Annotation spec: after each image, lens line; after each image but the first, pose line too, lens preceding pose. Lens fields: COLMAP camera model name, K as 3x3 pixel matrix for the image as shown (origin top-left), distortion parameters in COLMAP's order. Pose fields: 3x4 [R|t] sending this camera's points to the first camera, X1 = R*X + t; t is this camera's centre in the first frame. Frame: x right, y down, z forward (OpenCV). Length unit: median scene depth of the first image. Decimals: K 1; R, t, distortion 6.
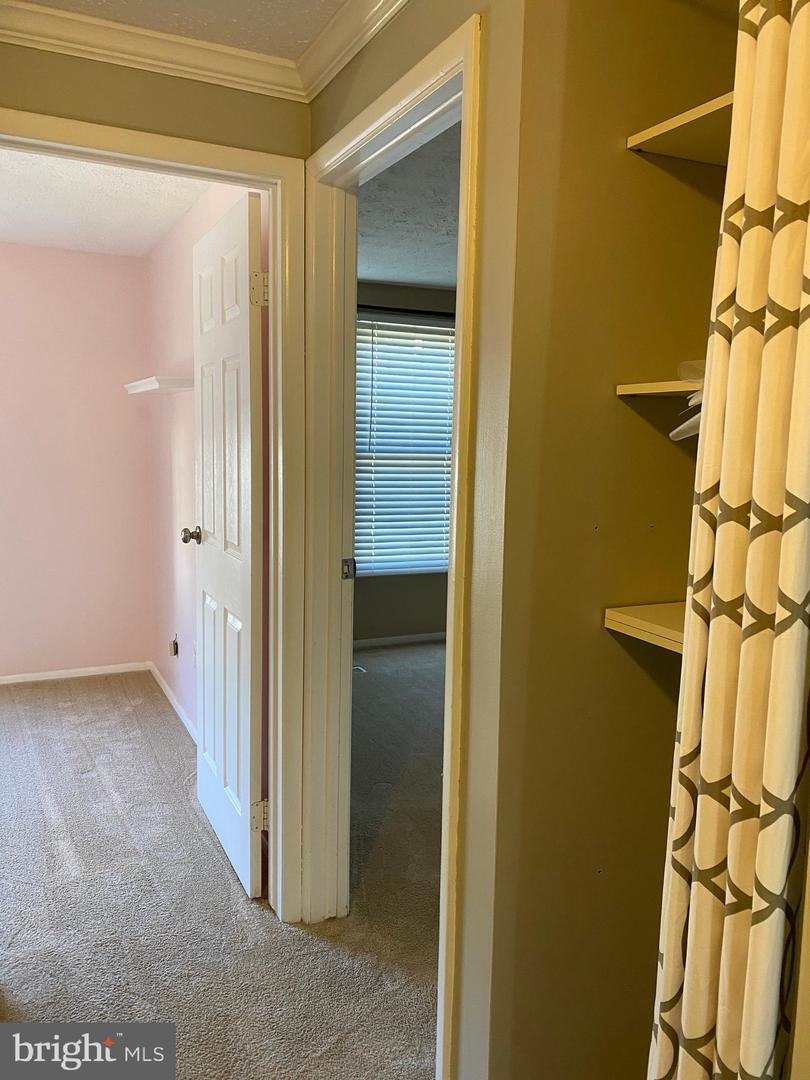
lens RADIAL K [[817.6, 0, 406.3], [0, 817.6, 535.3], [0, 0, 1]] dist [0.017868, -0.034998]
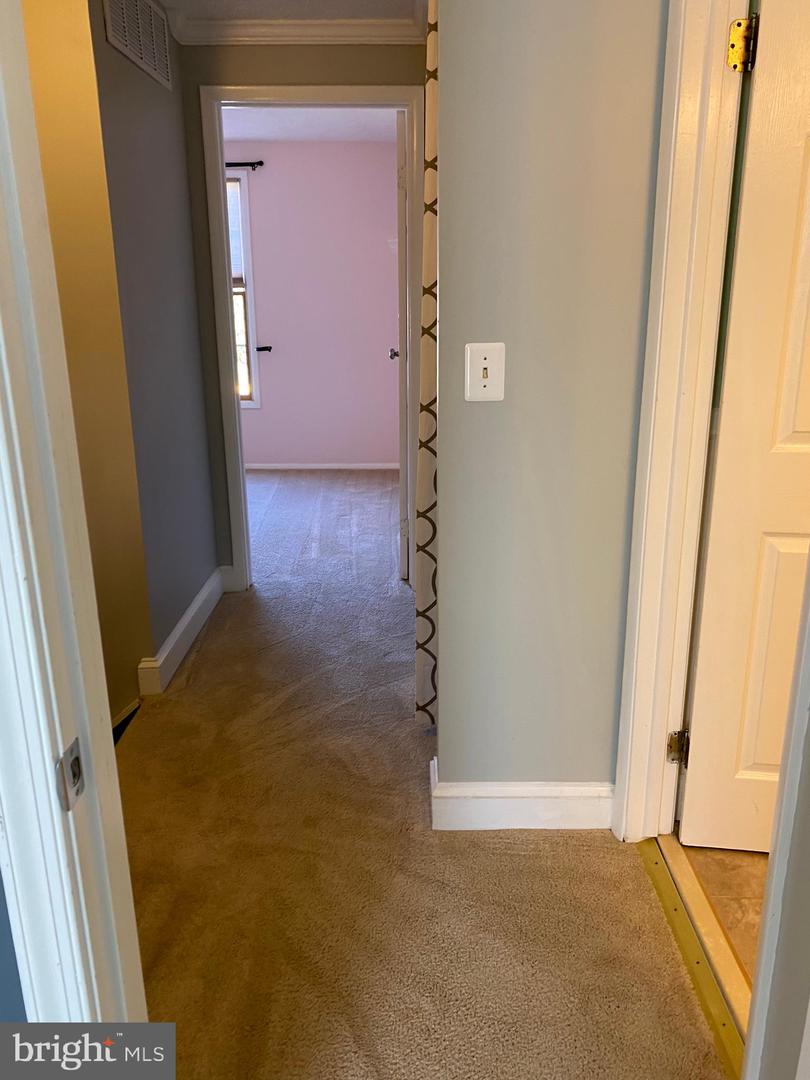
lens RADIAL K [[817.6, 0, 406.4], [0, 817.6, 540.5], [0, 0, 1]] dist [0.017868, -0.034998]
pose [[0.892322, 0.096463, -0.440972, 0.476486], [-0.021963, 0.985021, 0.171031, 0.086150], [0.450865, -0.142929, 0.881074, -0.366355]]
